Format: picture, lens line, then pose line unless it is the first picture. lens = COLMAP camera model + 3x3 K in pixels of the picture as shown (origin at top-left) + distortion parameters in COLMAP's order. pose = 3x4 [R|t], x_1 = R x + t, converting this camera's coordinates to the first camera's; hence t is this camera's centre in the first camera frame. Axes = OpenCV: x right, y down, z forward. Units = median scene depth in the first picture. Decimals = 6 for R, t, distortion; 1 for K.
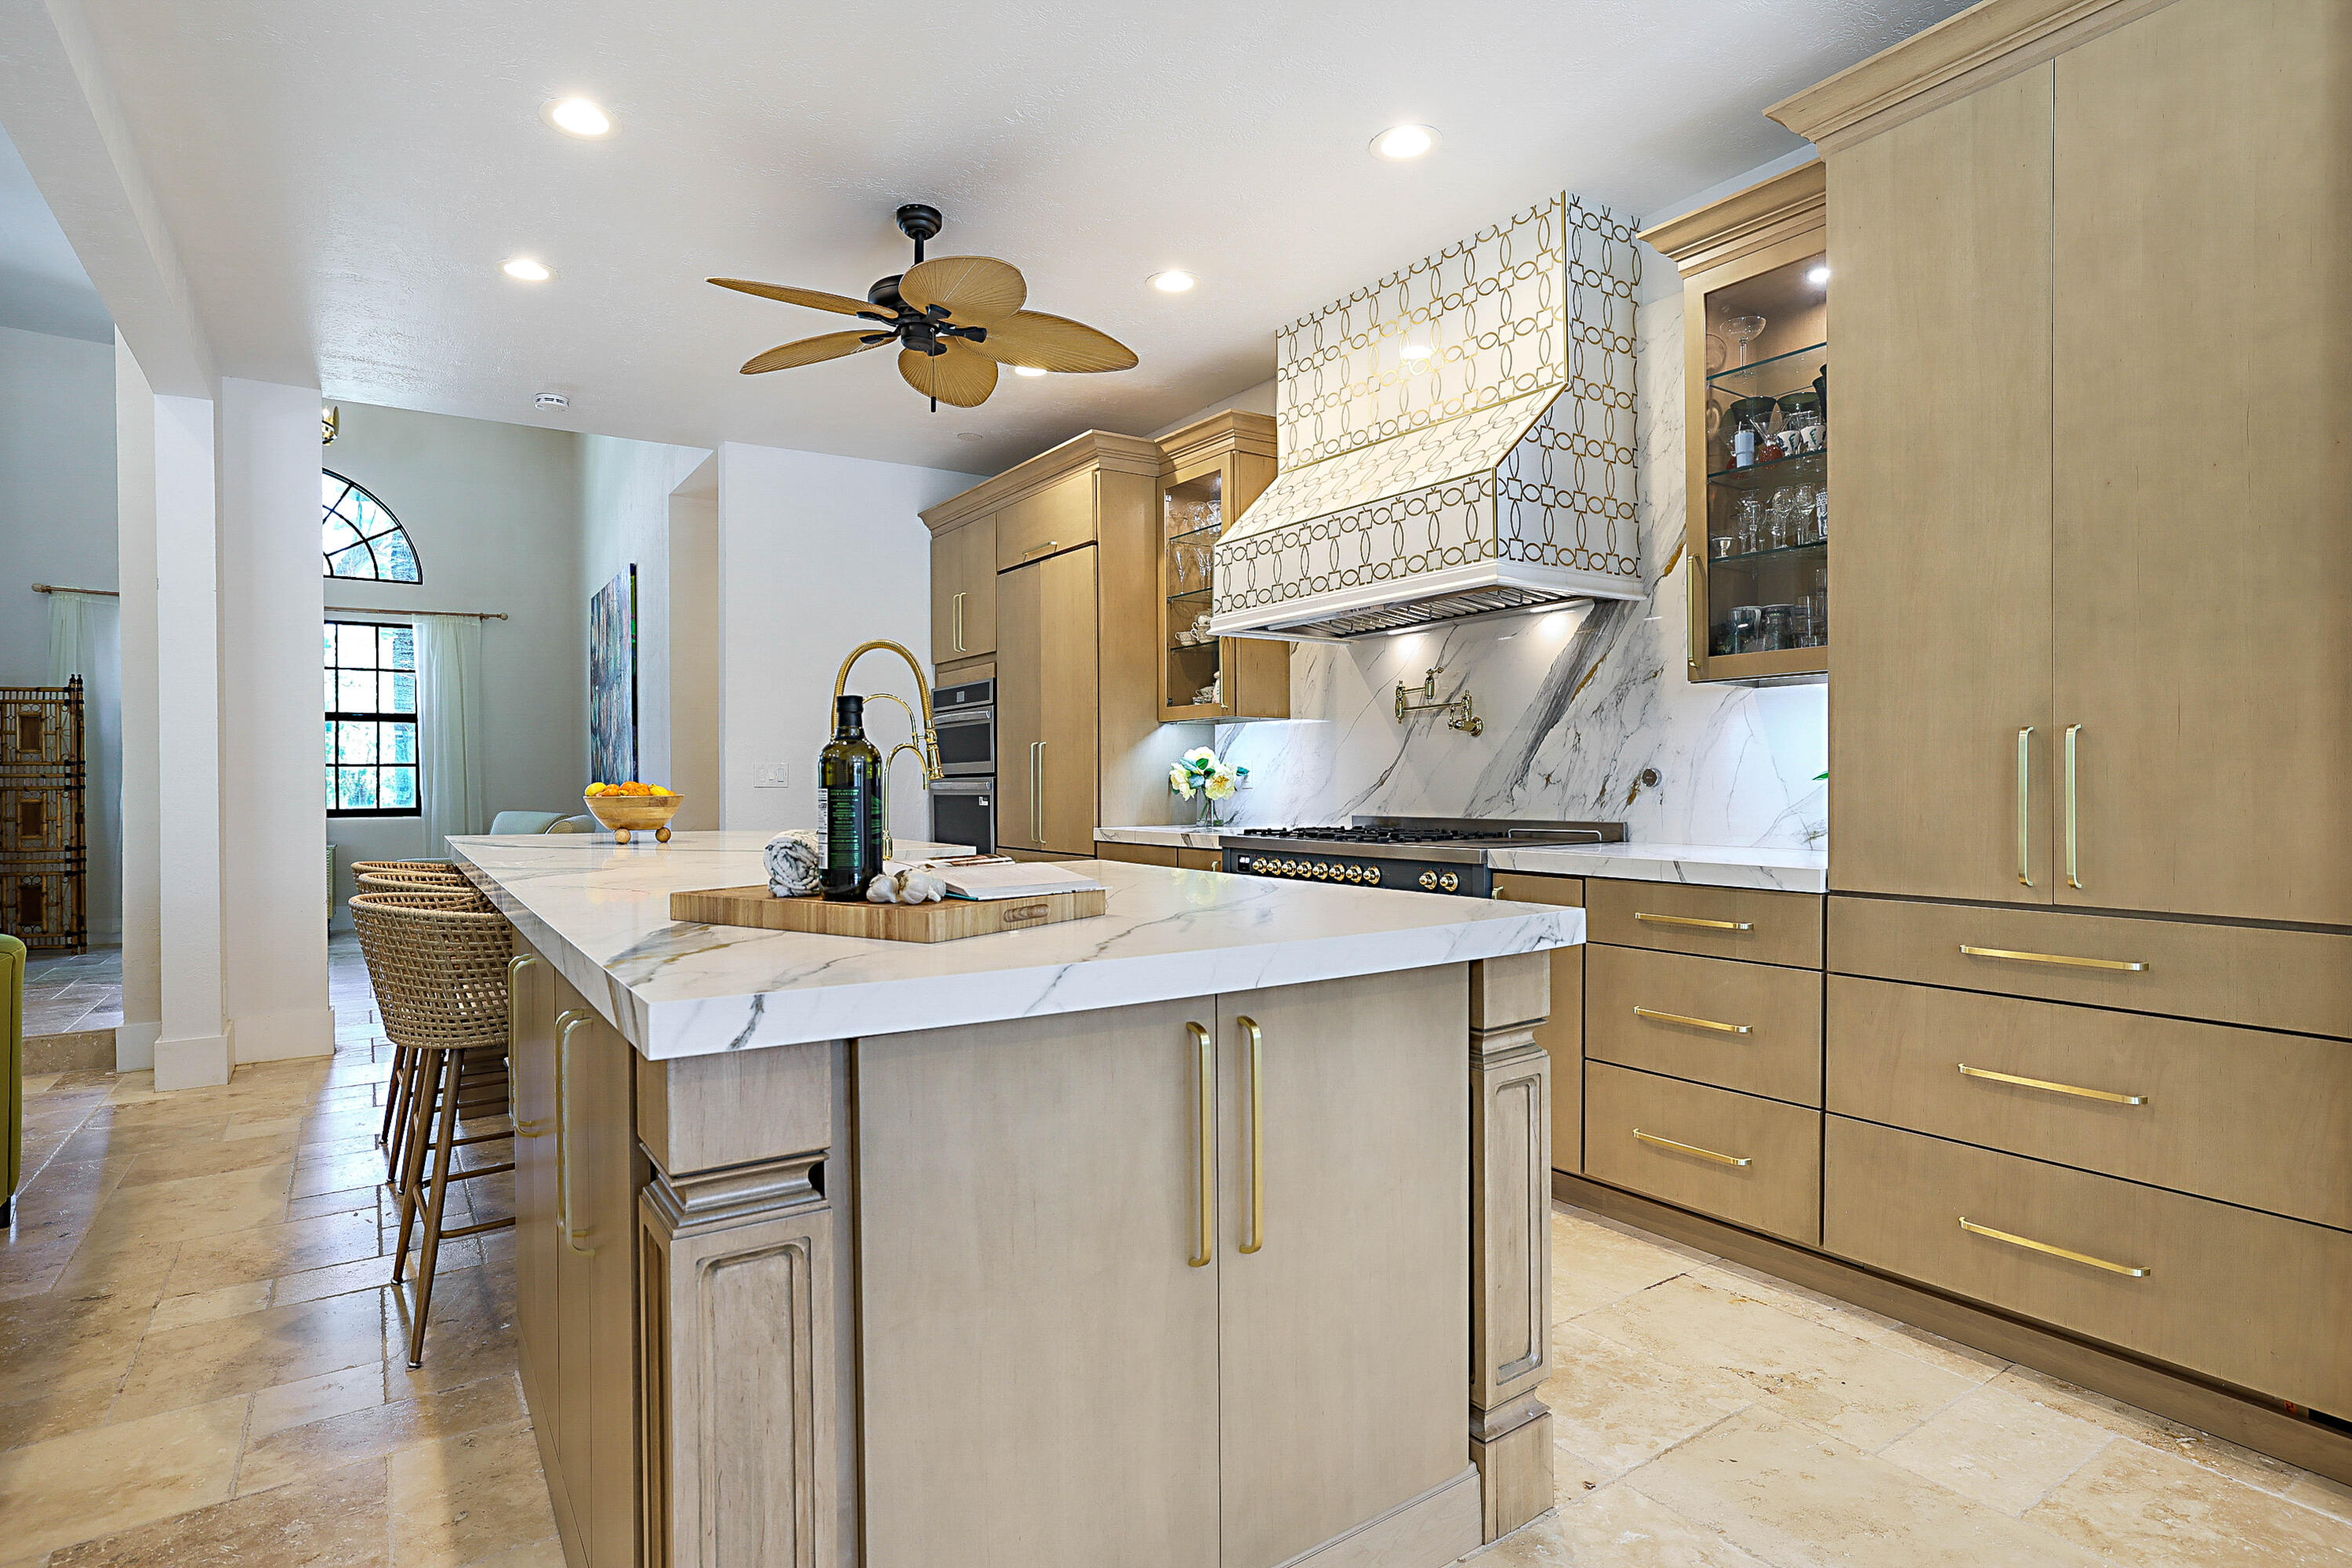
lens RADIAL K [[1216.1, 0, 1179.4], [0, 1216.1, 773.5], [0, 0, 1]] dist [-0.041522, 0.025546]
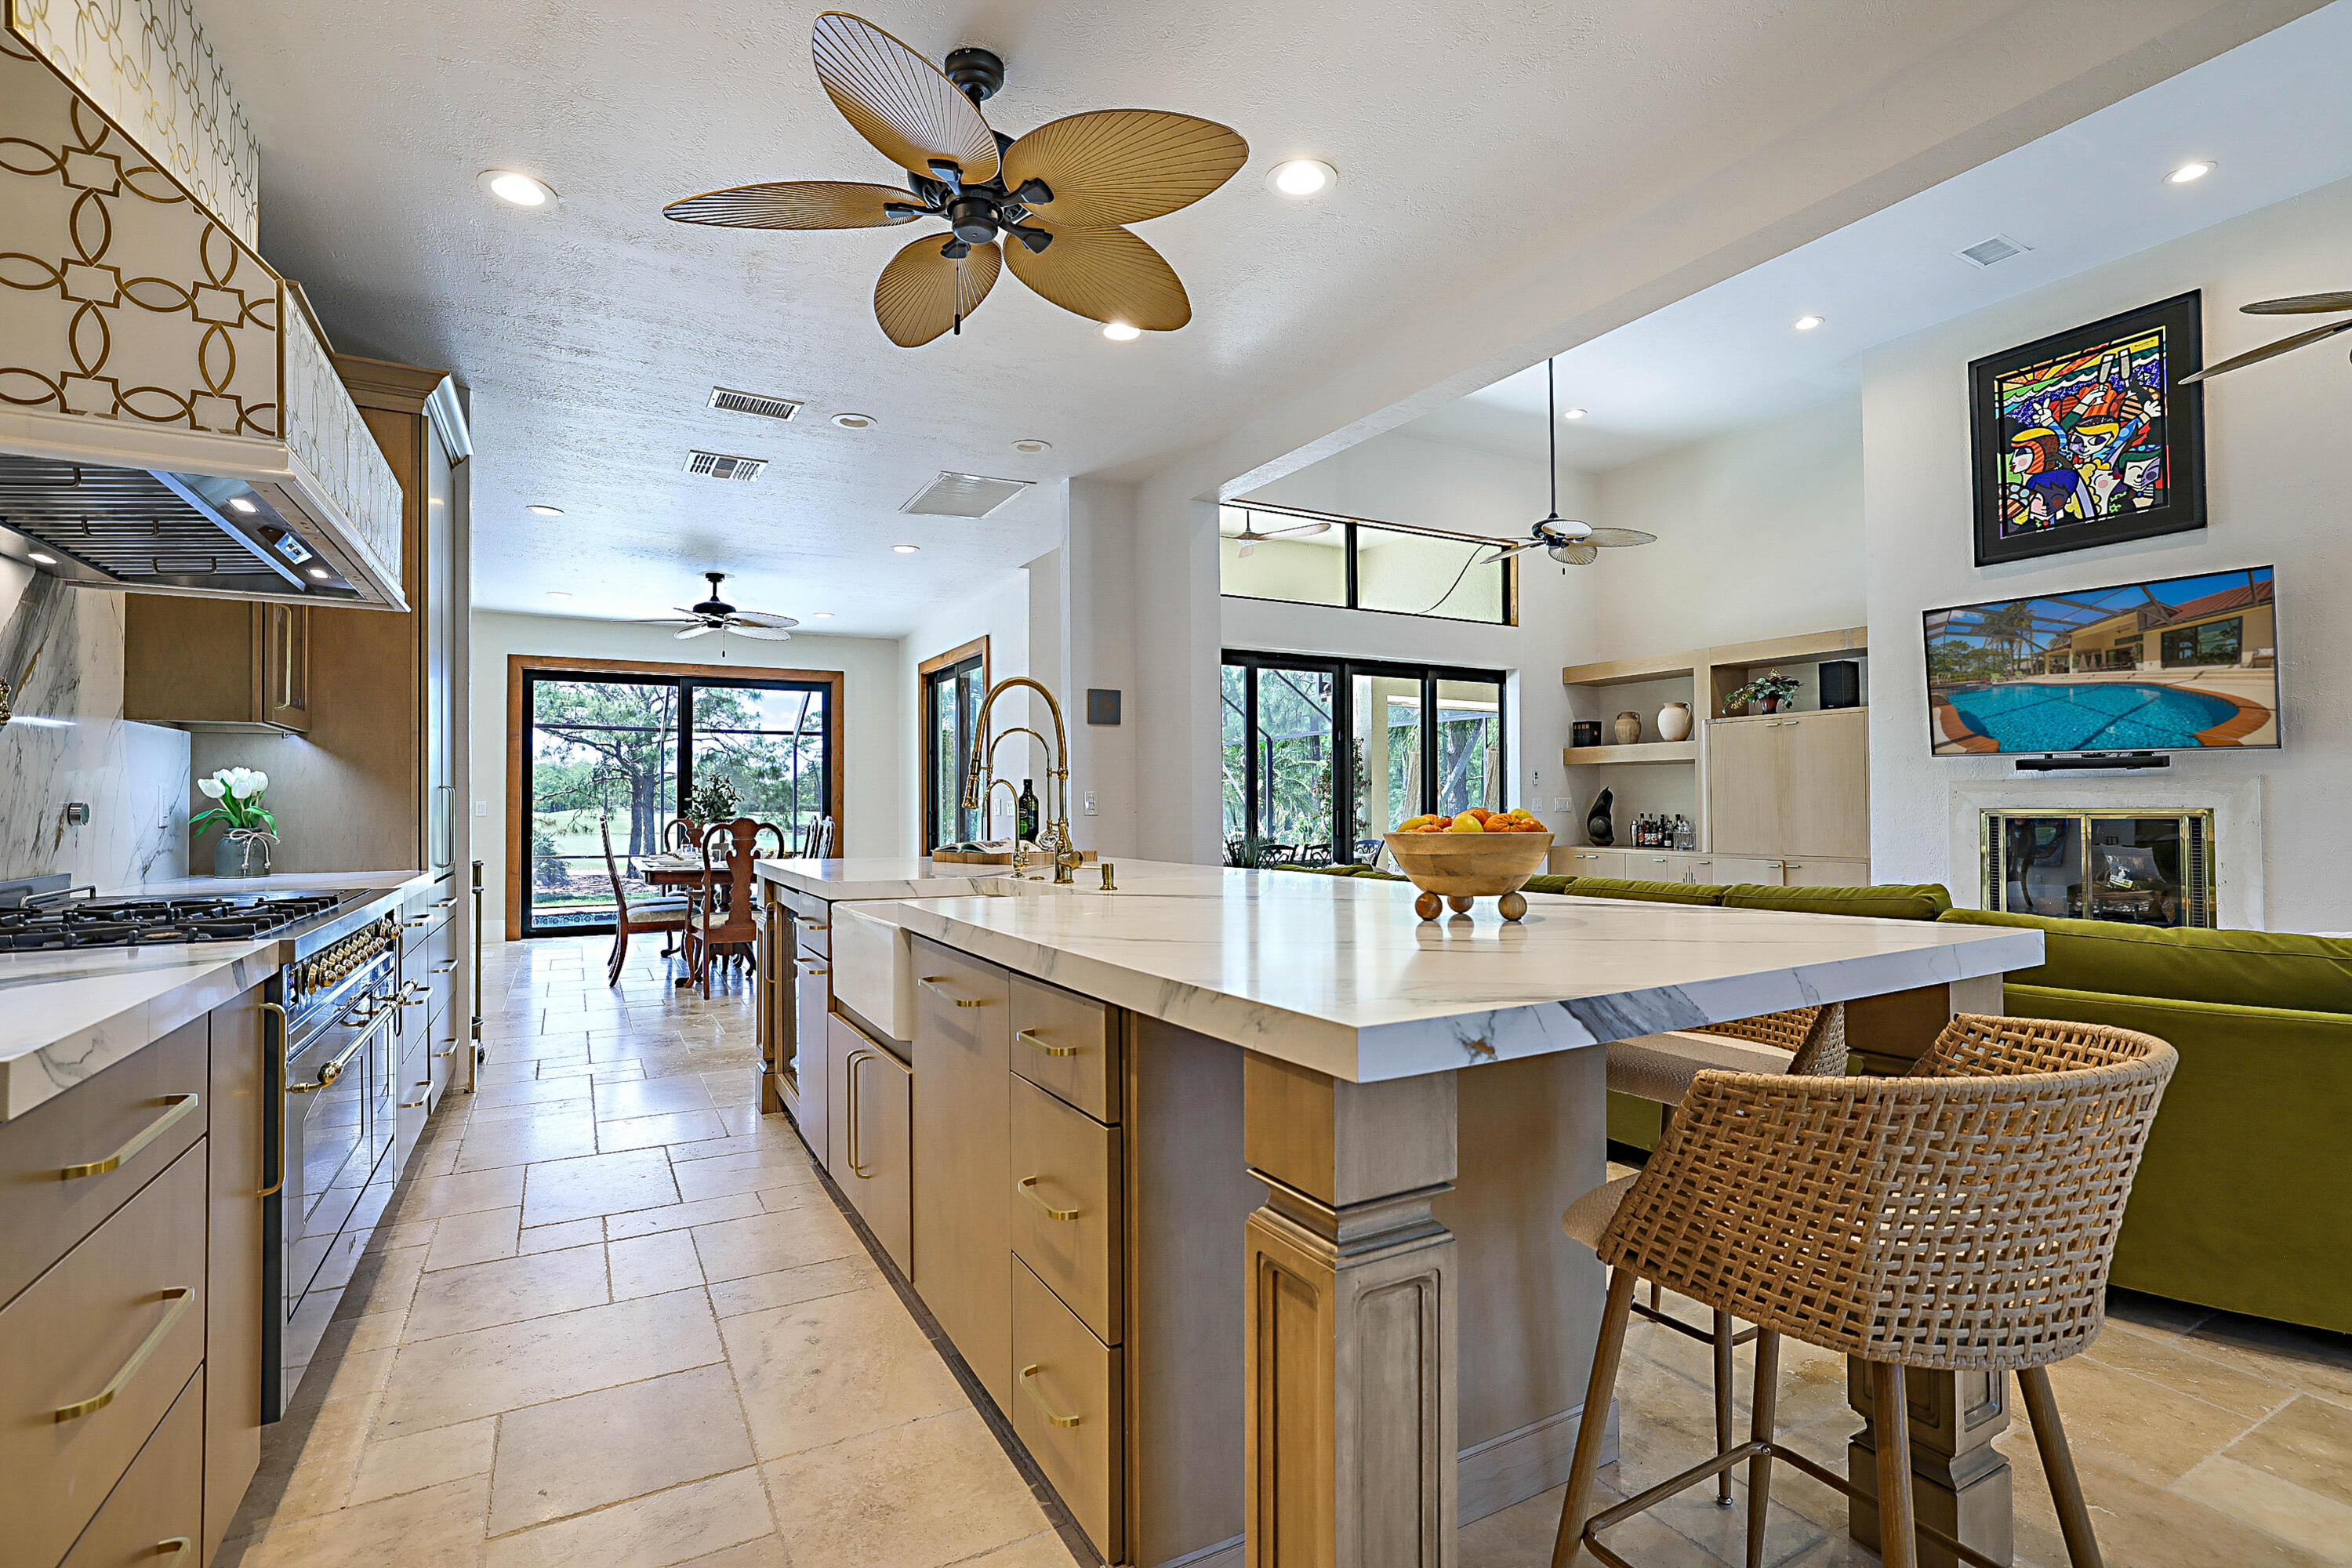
lens RADIAL K [[1105.8, 0, 1175.4], [0, 1105.8, 785.0], [0, 0, 1]] dist [-0.046895, 0.025404]
pose [[-0.996329, 0.011371, 0.084854, -0.312145], [0.009470, 0.999696, -0.022776, 0.005067], [-0.085087, -0.021888, -0.996133, 1.306484]]
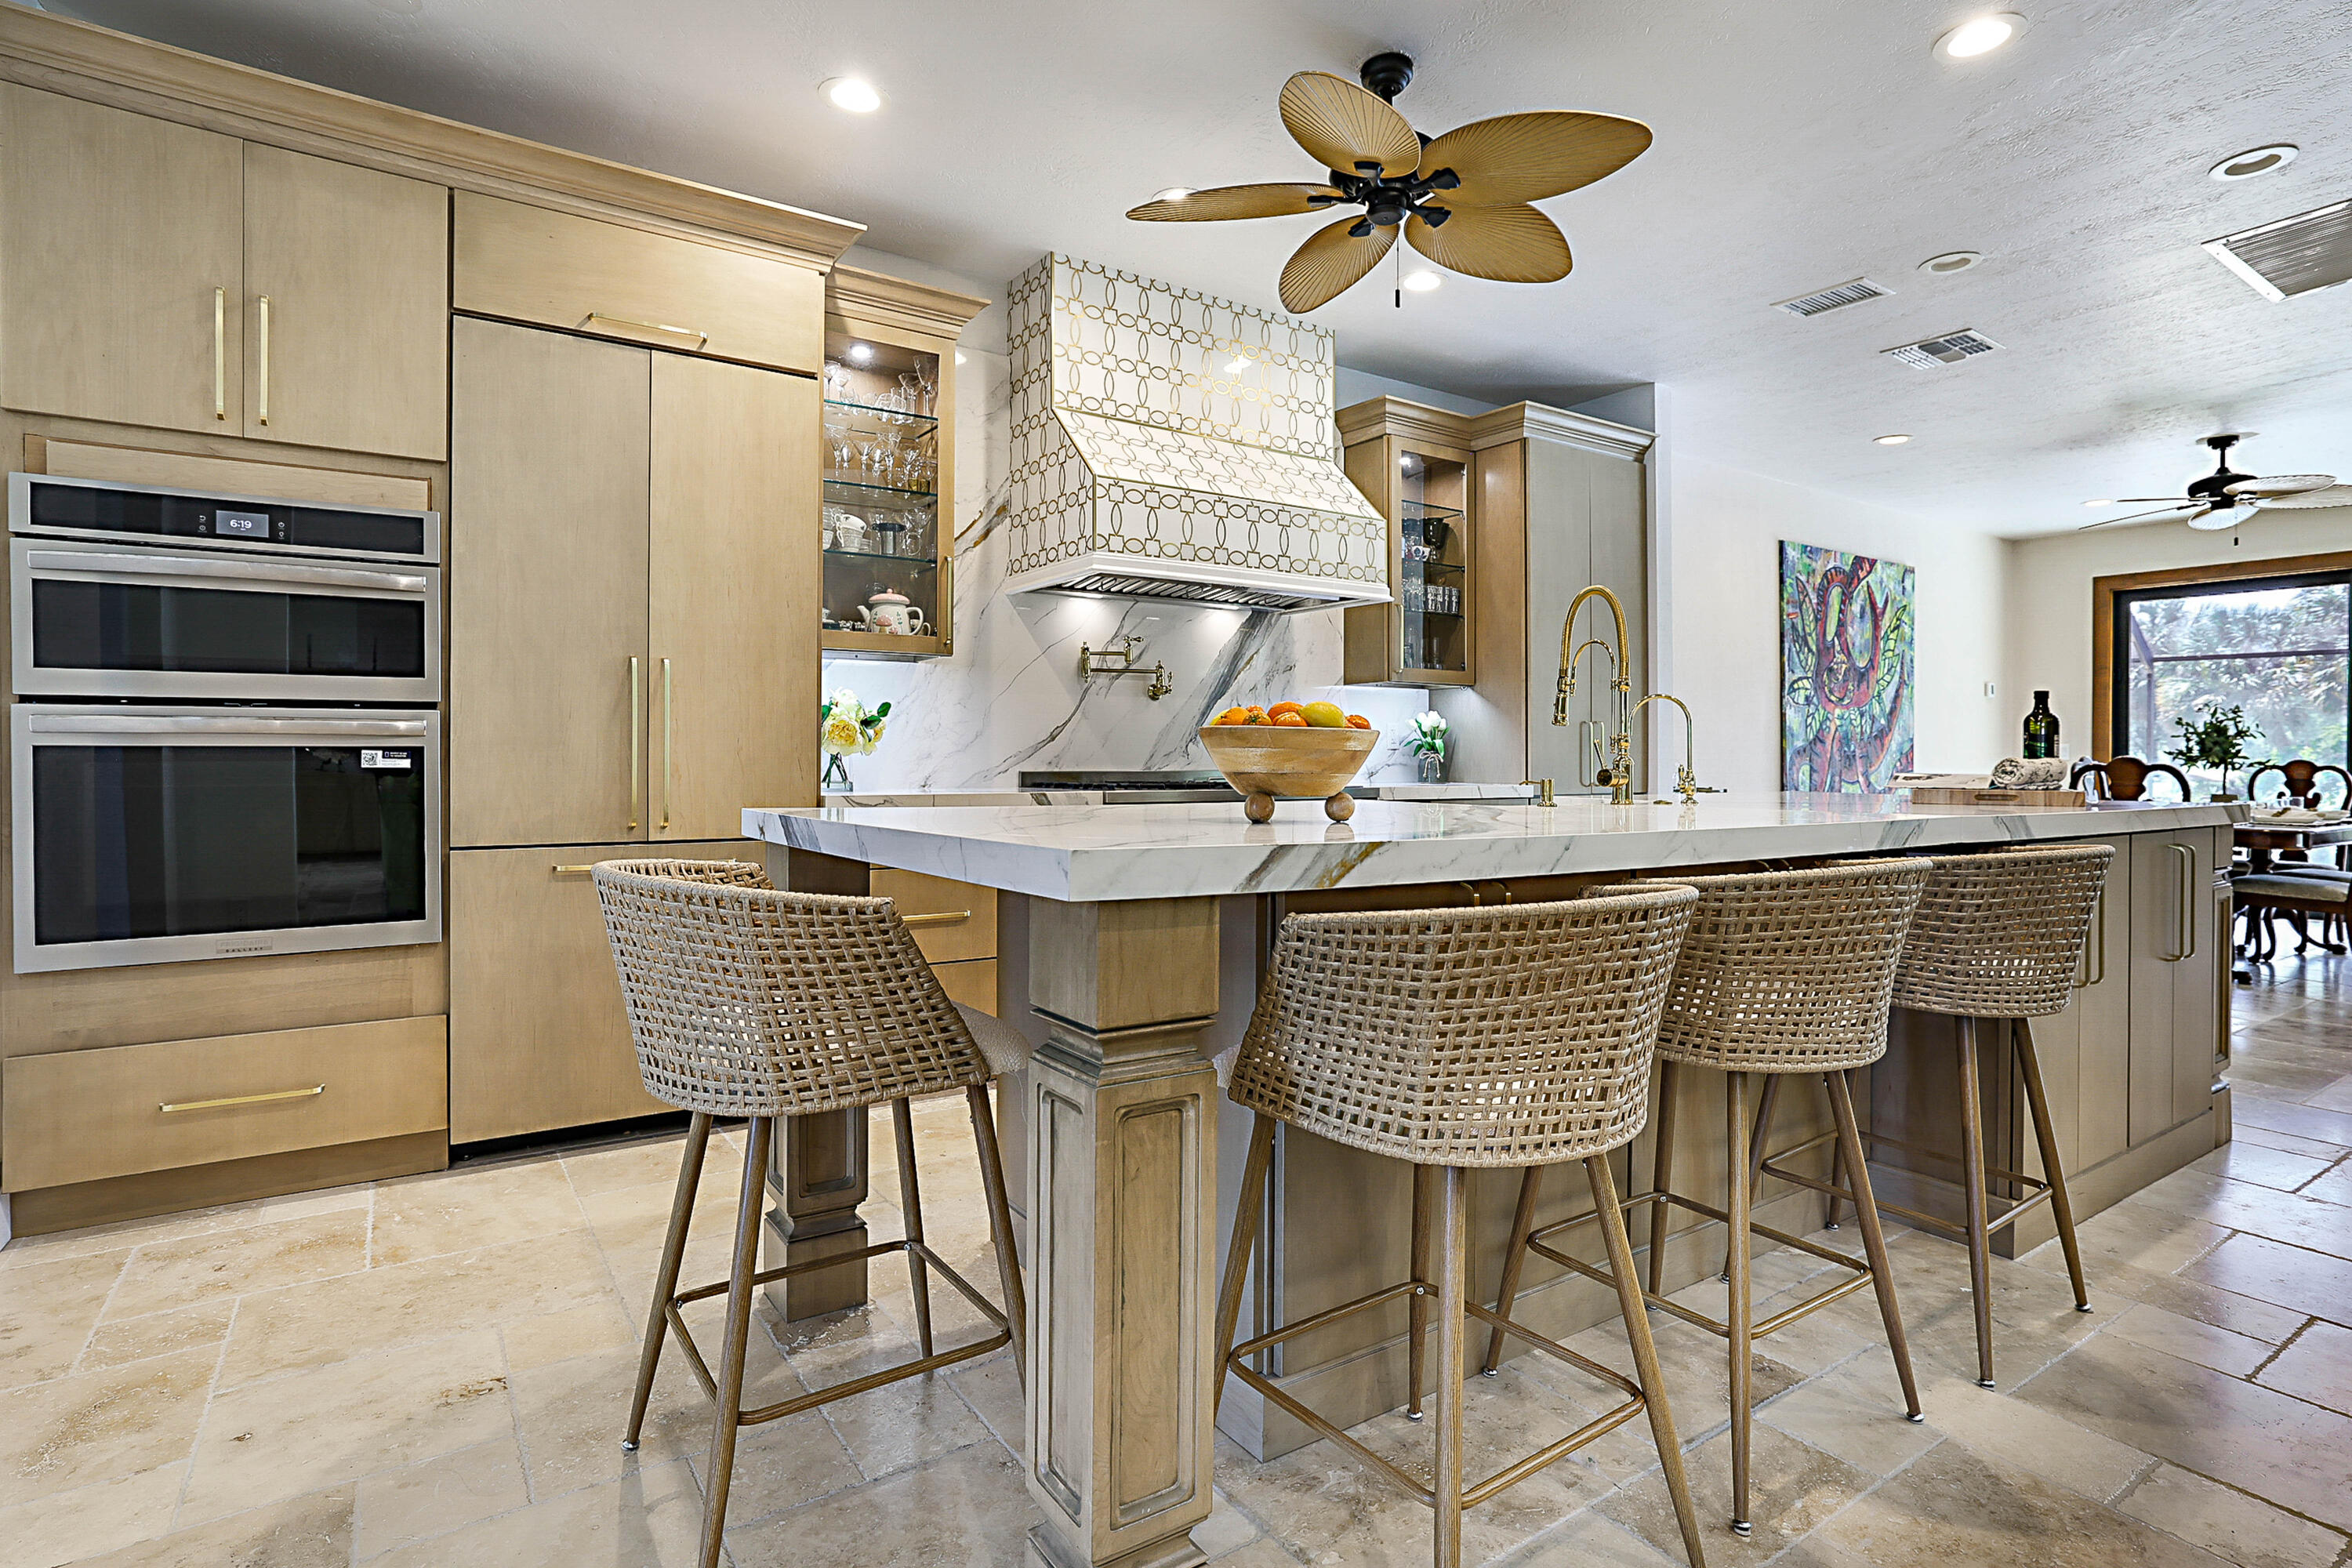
lens RADIAL K [[1163.7, 0, 1176.0], [0, 1163.7, 784.0], [0, 0, 1]] dist [-0.053860, 0.029645]
pose [[0.006762, -0.016030, 0.999849, -0.816969], [-0.009560, 0.999825, 0.016095, 0.029705], [-0.999931, -0.009667, 0.006607, 0.897435]]
